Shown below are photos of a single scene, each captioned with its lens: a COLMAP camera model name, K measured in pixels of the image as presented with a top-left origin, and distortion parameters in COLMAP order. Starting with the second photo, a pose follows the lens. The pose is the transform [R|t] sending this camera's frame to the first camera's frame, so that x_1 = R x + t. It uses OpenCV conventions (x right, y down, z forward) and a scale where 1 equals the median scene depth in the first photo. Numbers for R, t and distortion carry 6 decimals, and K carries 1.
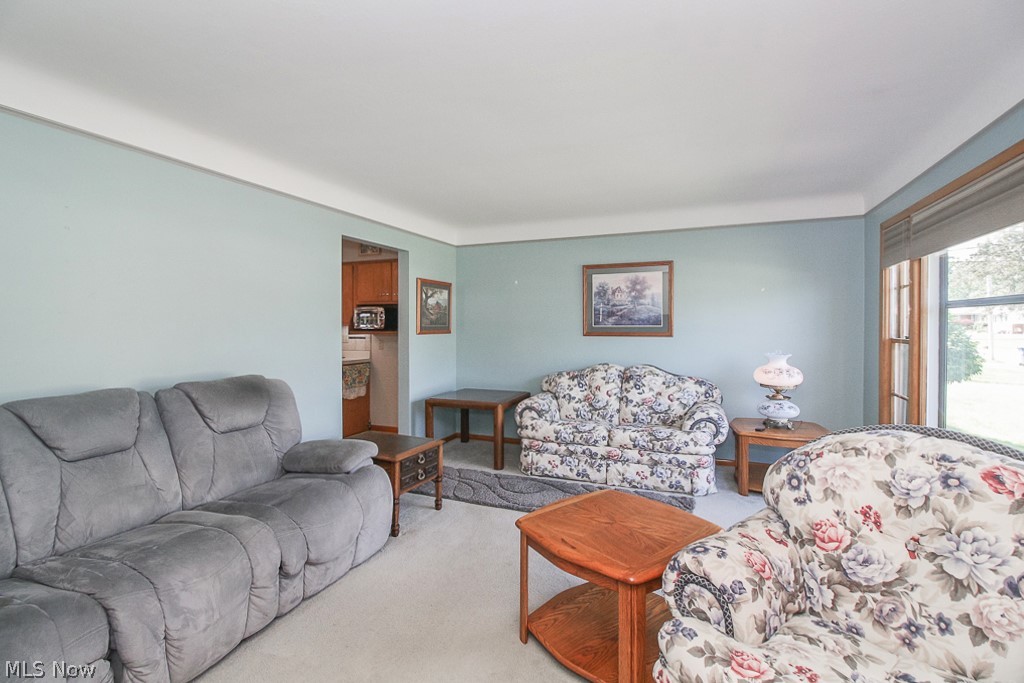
lens RADIAL K [[471.0, 0, 505.9], [0, 471.0, 331.1], [0, 0, 1]] dist [0.002701, -0.006120]
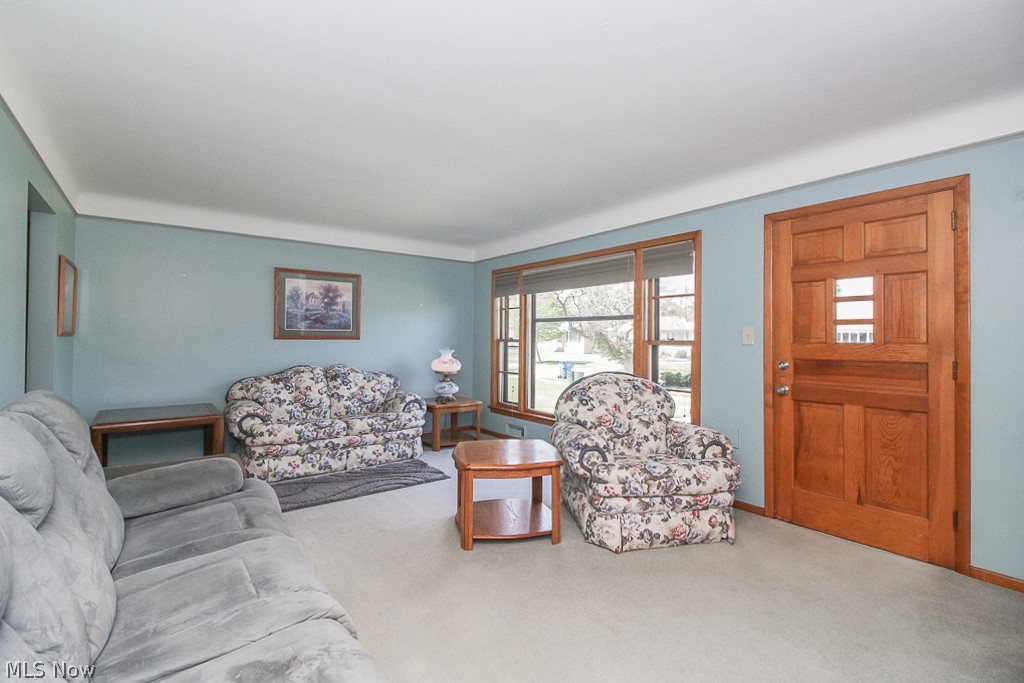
lens RADIAL K [[471.0, 0, 513.2], [0, 471.0, 337.6], [0, 0, 1]] dist [0.002701, -0.006120]
pose [[0.502224, 0.004746, 0.864724, -0.541197], [0.003589, 0.999965, -0.007572, 0.020185], [-0.864730, 0.006906, 0.502190, 0.090923]]
